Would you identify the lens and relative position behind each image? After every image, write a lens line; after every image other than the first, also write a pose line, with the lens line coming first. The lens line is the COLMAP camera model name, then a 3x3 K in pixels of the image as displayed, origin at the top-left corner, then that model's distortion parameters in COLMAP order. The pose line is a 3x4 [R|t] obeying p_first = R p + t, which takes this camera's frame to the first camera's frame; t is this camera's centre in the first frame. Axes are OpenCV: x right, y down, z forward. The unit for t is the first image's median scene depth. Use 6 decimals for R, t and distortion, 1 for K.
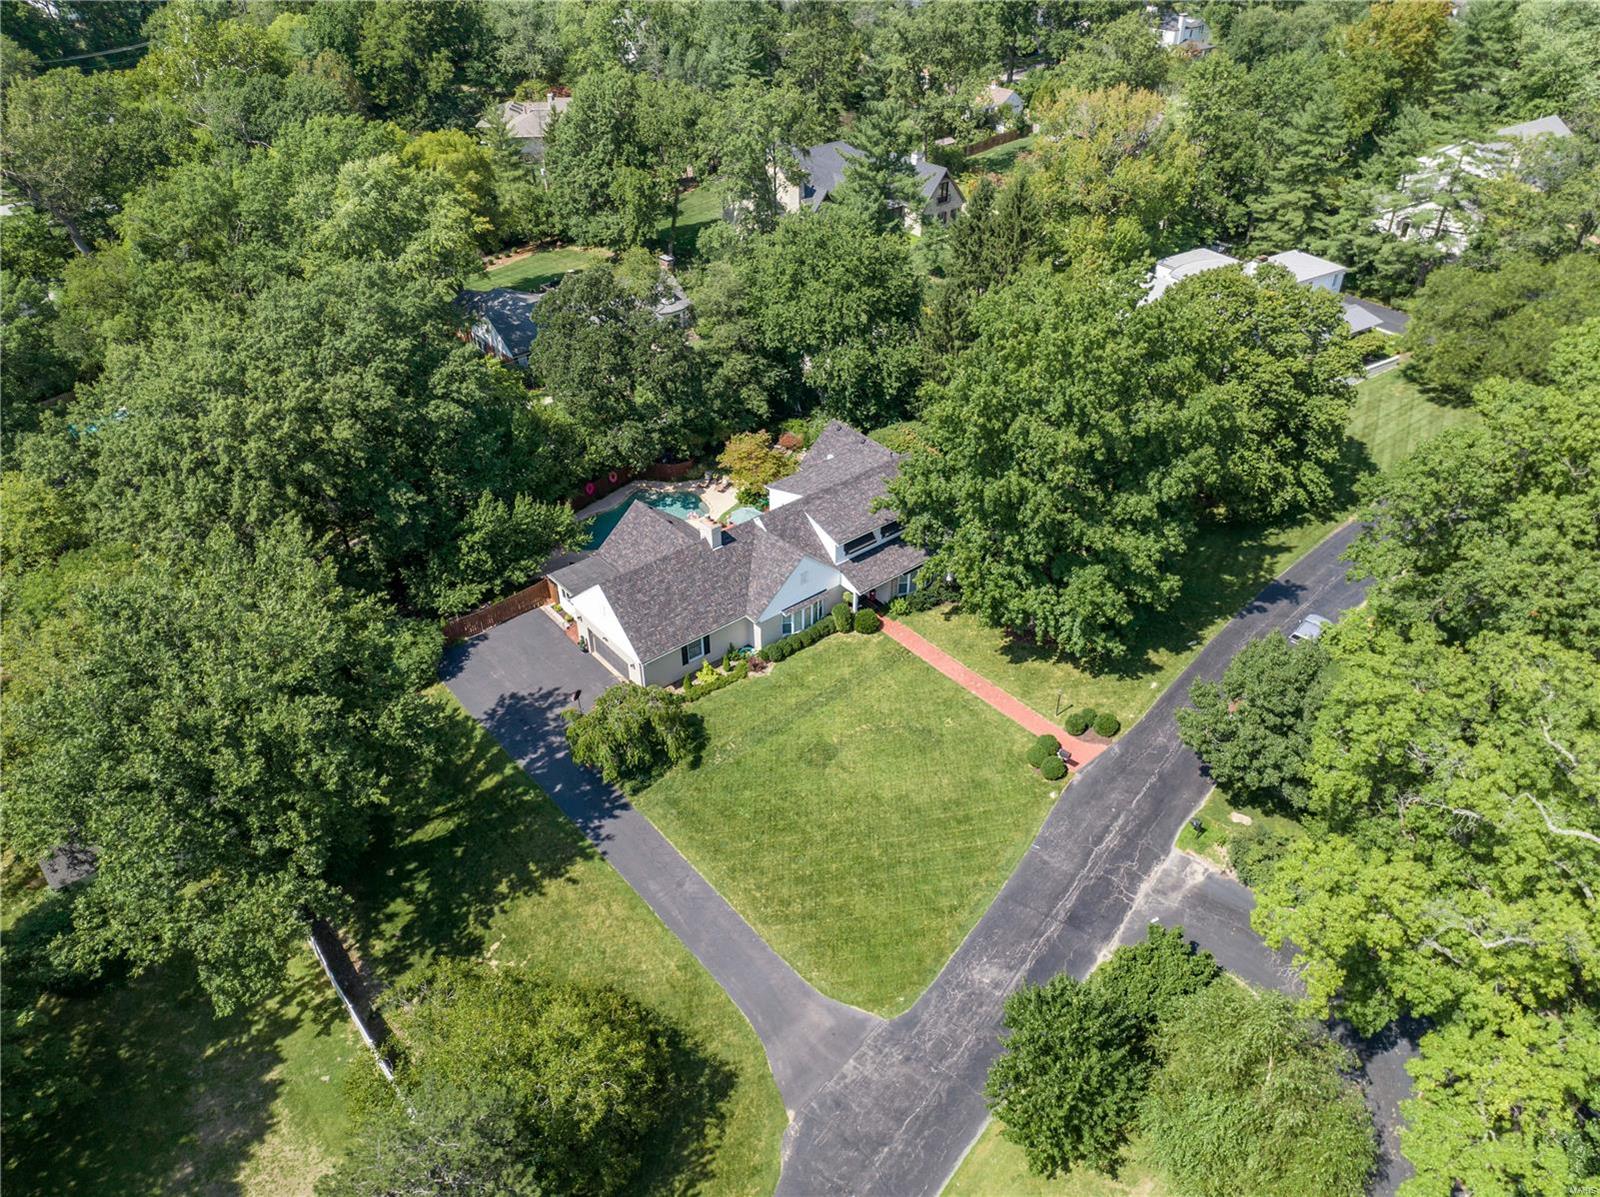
lens RADIAL K [[1121.8, 0, 793.6], [0, 1121.8, 601.2], [0, 0, 1]] dist [-0.036418, 0.002043]
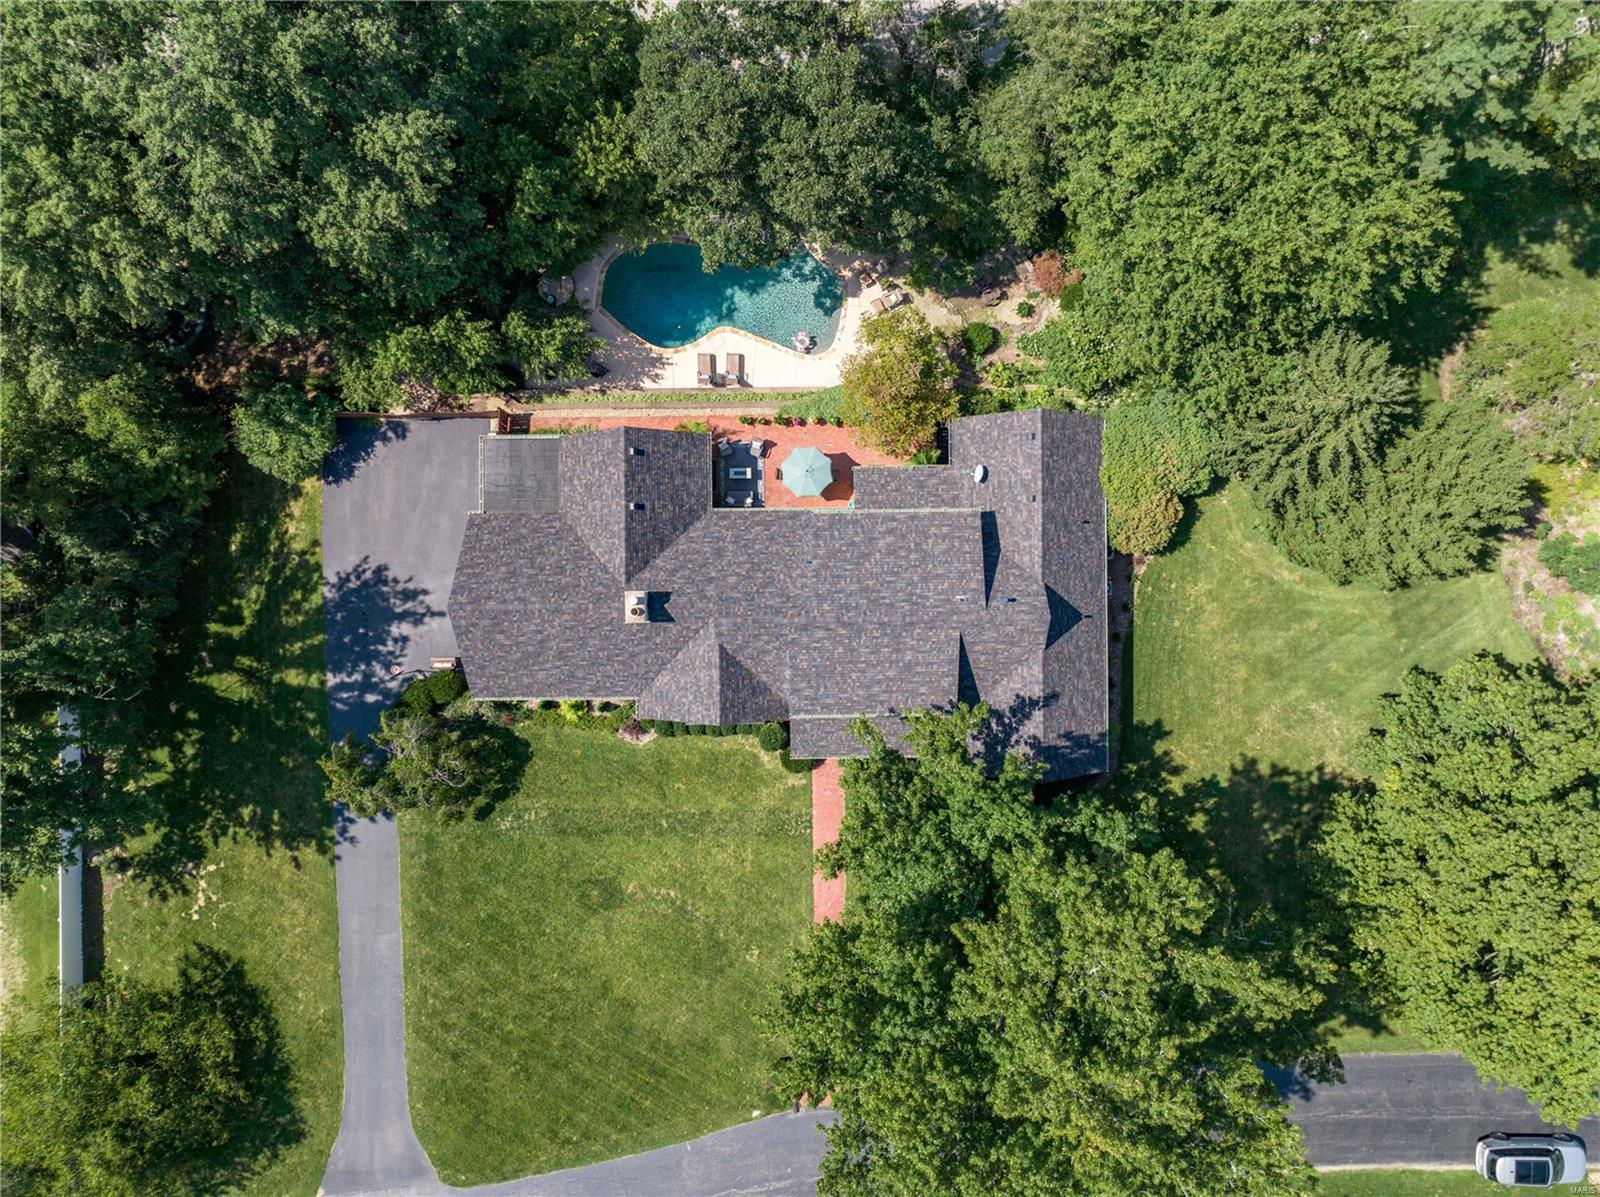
lens RADIAL K [[1121.8, 0, 793.6], [0, 1121.8, 601.2], [0, 0, 1]] dist [-0.036418, 0.002043]
pose [[0.781038, 0.624459, 0.005573, -0.006051], [-0.362229, 0.445749, 0.818595, -0.668379], [0.508695, -0.641373, 0.574344, 0.676457]]
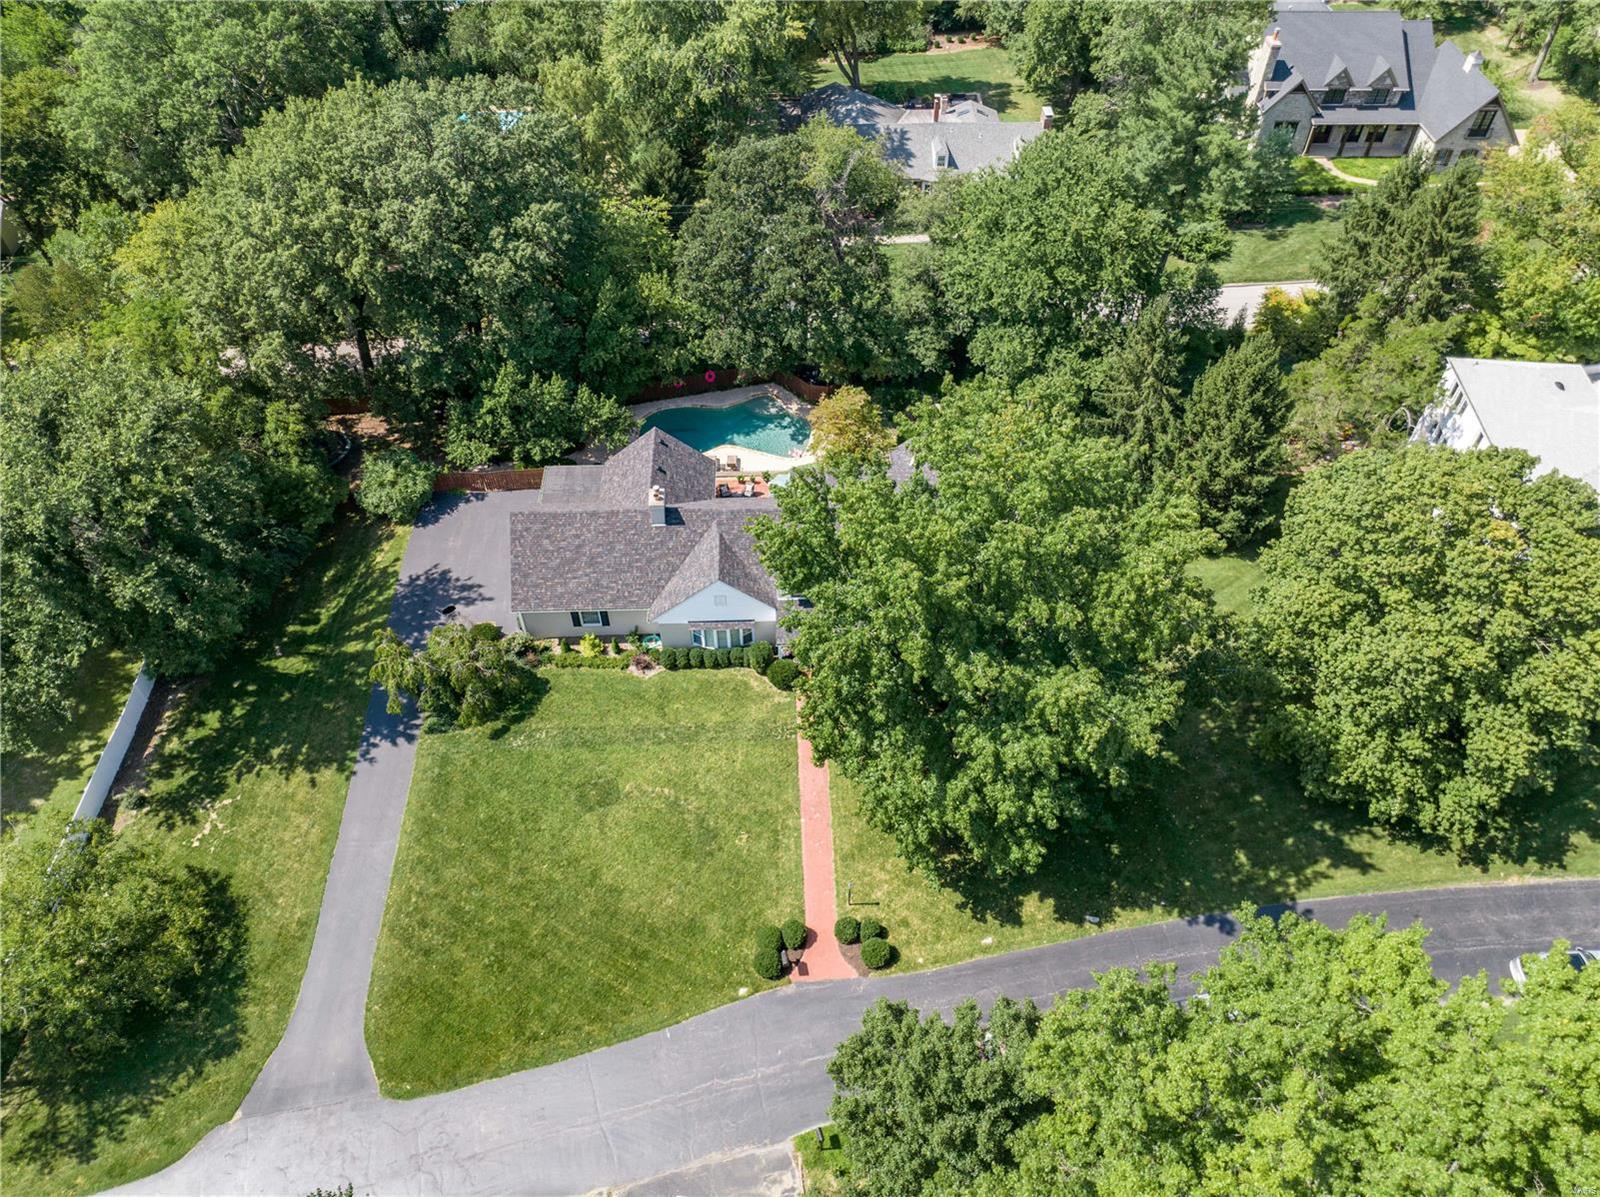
lens RADIAL K [[1121.8, 0, 793.6], [0, 1121.8, 601.2], [0, 0, 1]] dist [-0.036418, 0.002043]
pose [[0.792941, 0.463315, -0.395707, 0.404994], [-0.358281, 0.879854, 0.312236, -0.316526], [0.492828, -0.105811, 0.863669, 0.289254]]
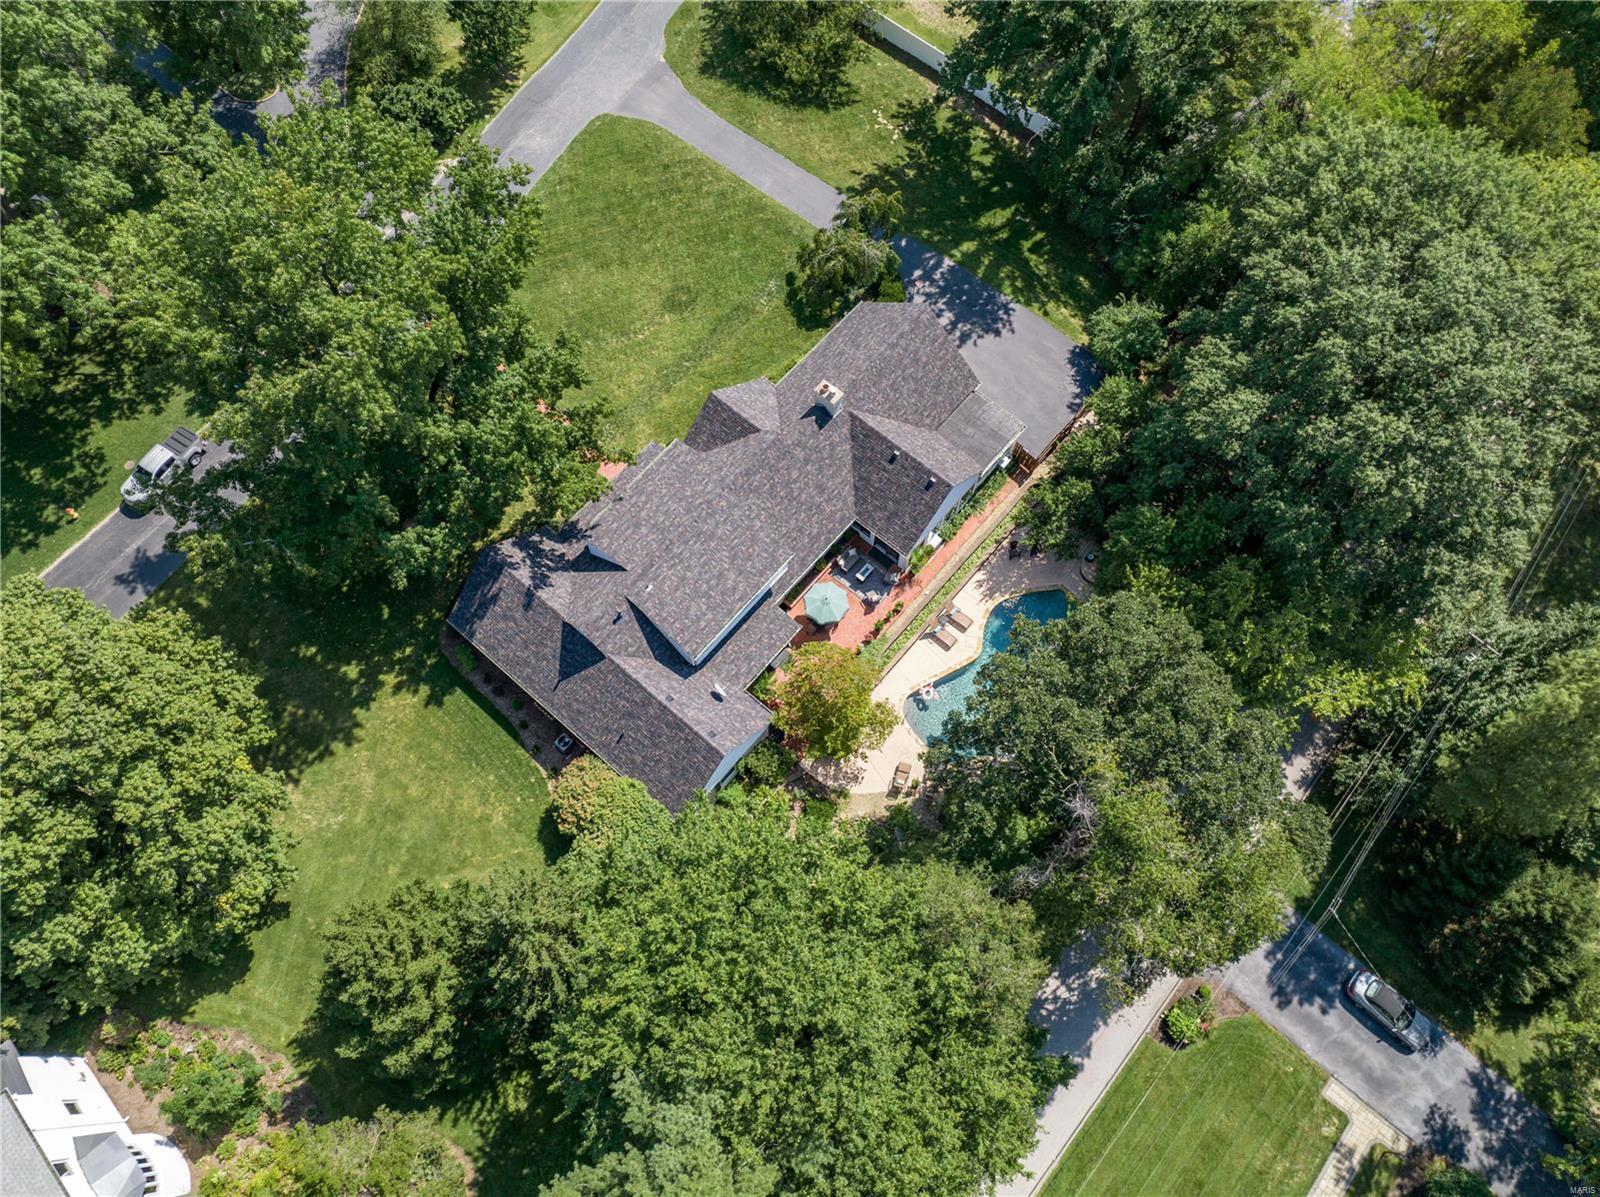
lens RADIAL K [[1118.9, 0, 793.4], [0, 1118.9, 601.0], [0, 0, 1]] dist [-0.024866, -0.025848]
pose [[-0.984369, 0.165861, -0.059224, 0.025363], [-0.096182, -0.224584, 0.969696, -0.911408], [0.147534, 0.960235, 0.237027, 0.967022]]
